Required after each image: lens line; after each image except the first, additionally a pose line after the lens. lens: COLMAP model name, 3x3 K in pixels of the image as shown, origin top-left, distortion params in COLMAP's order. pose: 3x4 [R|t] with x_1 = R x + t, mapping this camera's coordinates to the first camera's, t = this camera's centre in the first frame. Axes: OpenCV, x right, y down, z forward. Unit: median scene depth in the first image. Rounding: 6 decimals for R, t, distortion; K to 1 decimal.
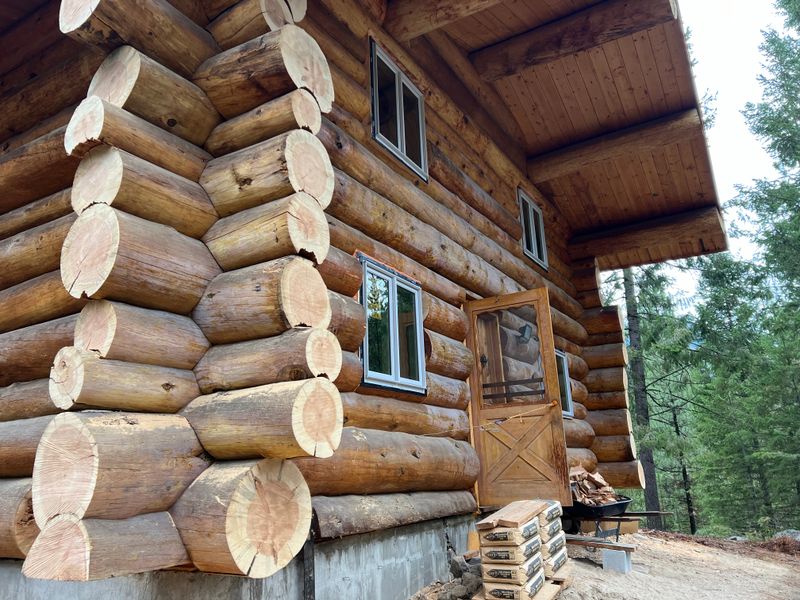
lens RADIAL K [[604.0, 0, 400.0], [0, 604.0, 300.0], [0, 0, 1]] dist [0.038109, -0.005047]
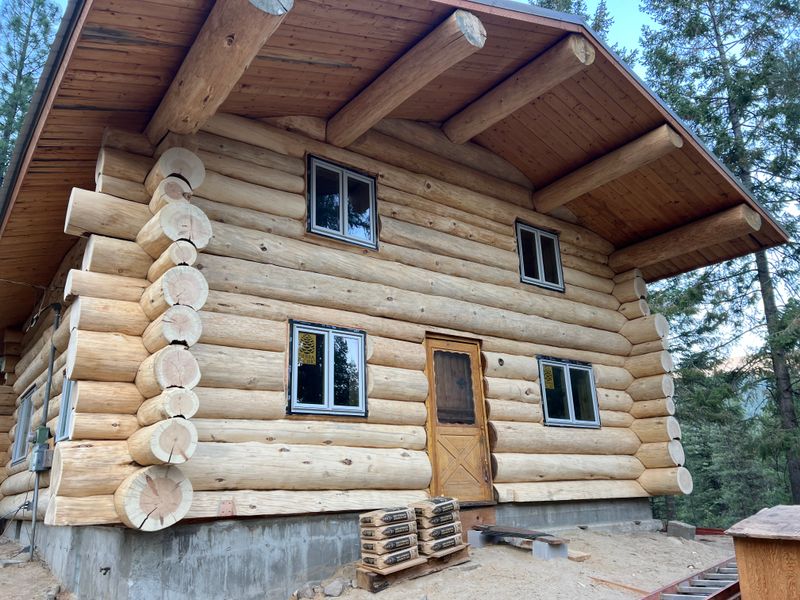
lens RADIAL K [[611.7, 0, 394.5], [0, 611.7, 305.2], [0, 0, 1]] dist [0.032739, -0.002686]
pose [[0.924998, -0.103358, -0.365644, 0.717518], [0.100950, 0.994558, -0.025755, -0.051747], [0.366316, -0.013088, 0.930398, -0.252605]]
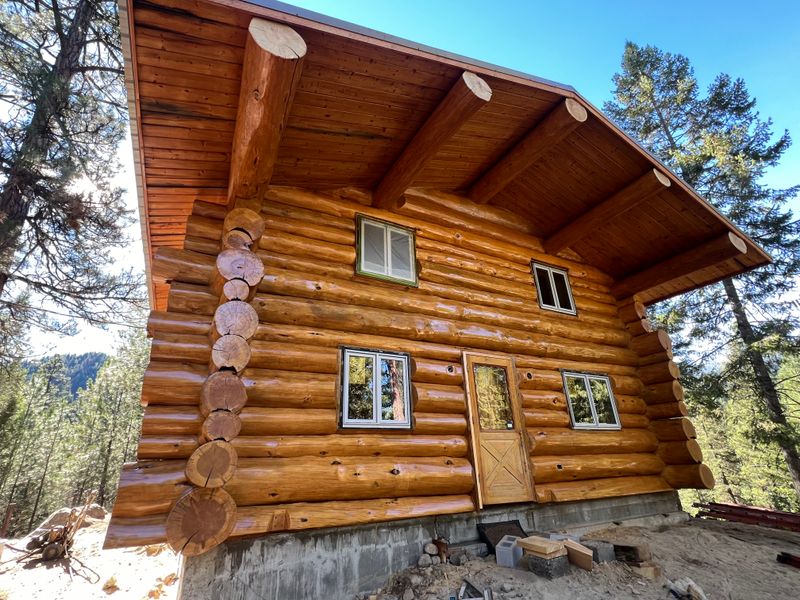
lens RADIAL K [[378.0, 0, 400.0], [0, 378.0, 300.0], [0, 0, 1]] dist [-0.013537, 0.013602]
pose [[0.856605, -0.201171, -0.475140, 0.617615], [0.143832, 0.977460, -0.154544, -0.018089], [0.495521, 0.064043, 0.866232, 0.177861]]
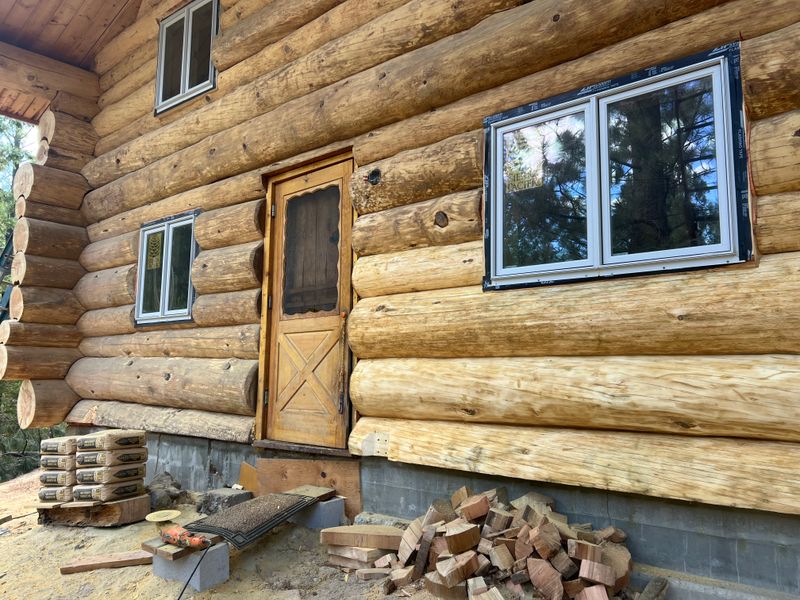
lens RADIAL K [[611.7, 0, 394.5], [0, 611.7, 305.2], [0, 0, 1]] dist [0.032739, -0.002686]
pose [[-0.154402, -0.084956, -0.984349, 1.190098], [0.261426, 0.957274, -0.123626, 0.411462], [0.952794, -0.276423, -0.125595, 1.714361]]
